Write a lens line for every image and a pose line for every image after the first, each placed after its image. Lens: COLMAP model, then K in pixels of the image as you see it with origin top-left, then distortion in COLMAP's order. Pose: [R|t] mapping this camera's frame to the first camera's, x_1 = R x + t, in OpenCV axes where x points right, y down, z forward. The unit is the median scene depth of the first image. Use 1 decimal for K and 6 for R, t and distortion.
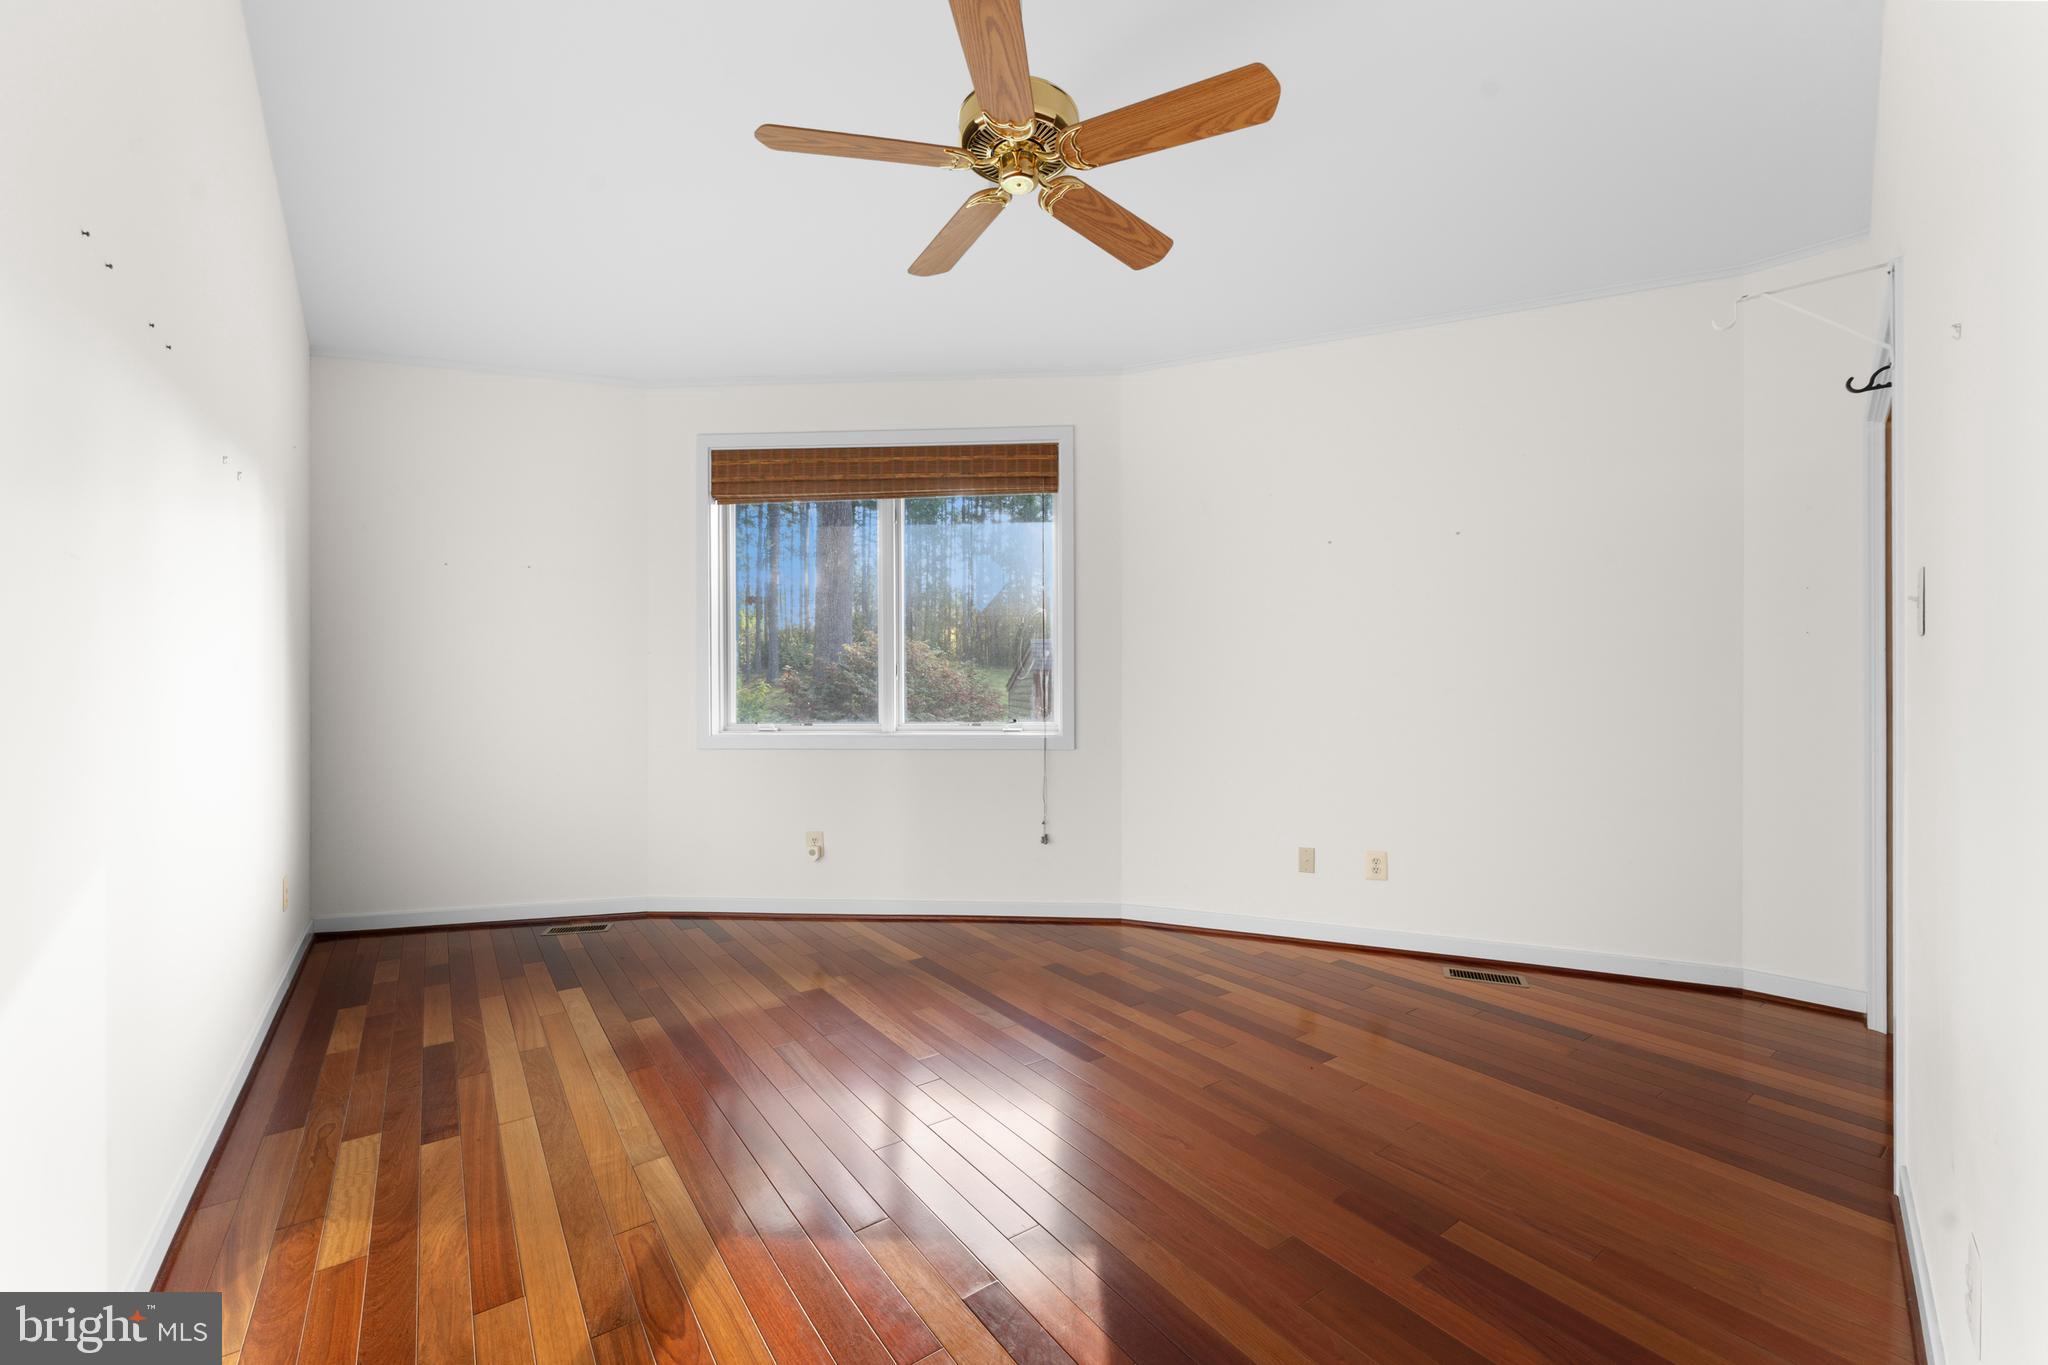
lens RADIAL K [[807.2, 0, 1024.0], [0, 807.2, 682.5], [0, 0, 1]] dist [0.000651, 0.000003]
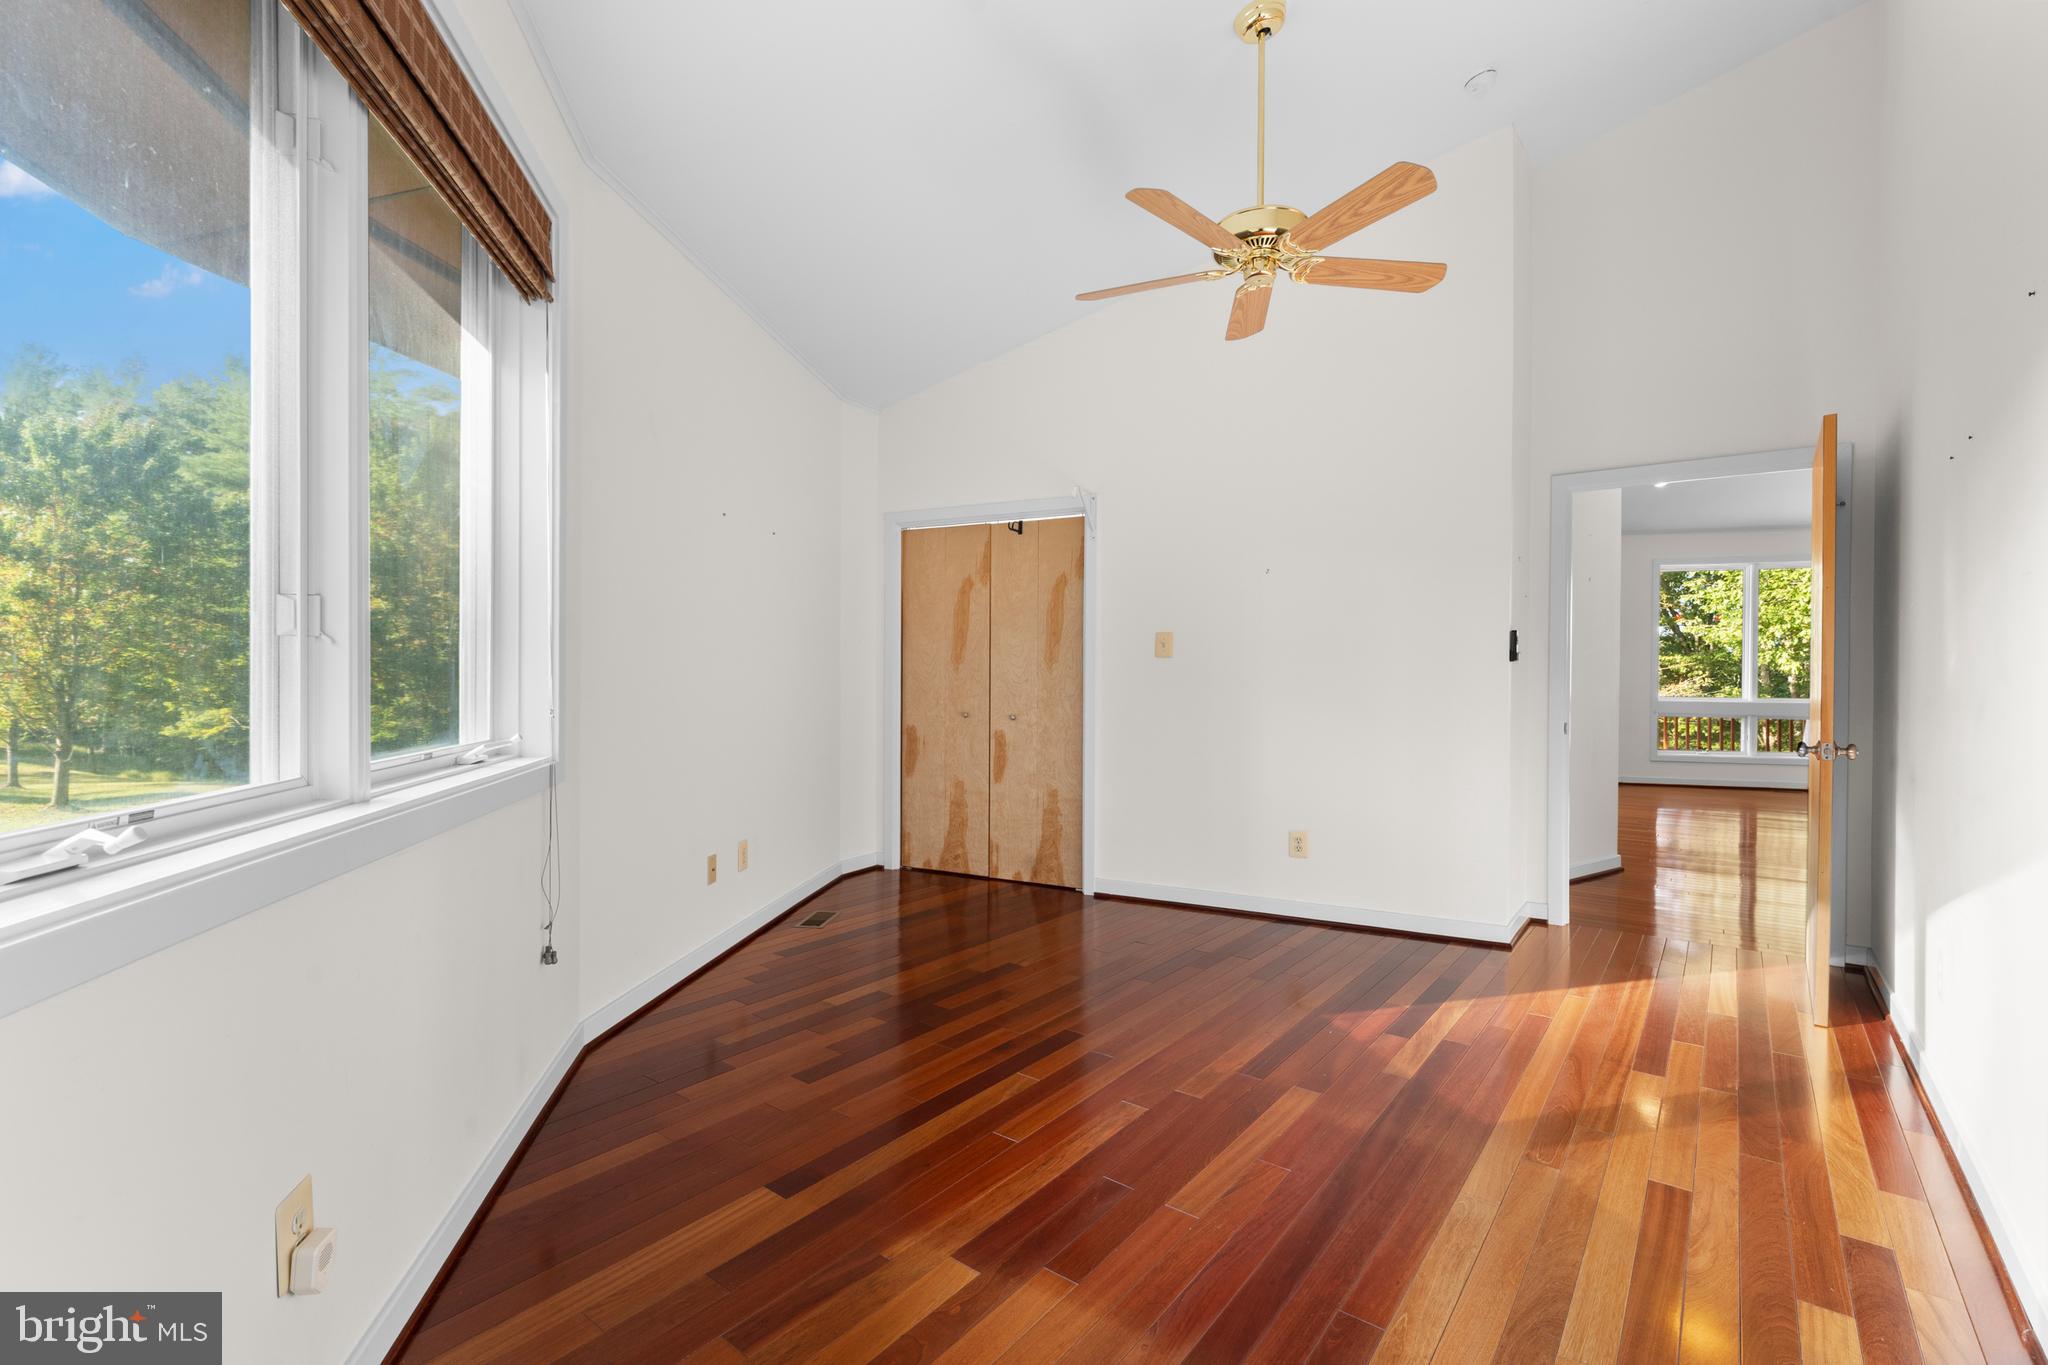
lens RADIAL K [[917.5, 0, 1022.8], [0, 917.5, 676.1], [0, 0, 1]] dist [-0.000772, -0.000392]
pose [[-0.258723, -0.004347, 0.965942, -0.785358], [-0.007554, 0.999968, 0.002477, 0.006825], [-0.965922, -0.006655, -0.258747, 1.052208]]
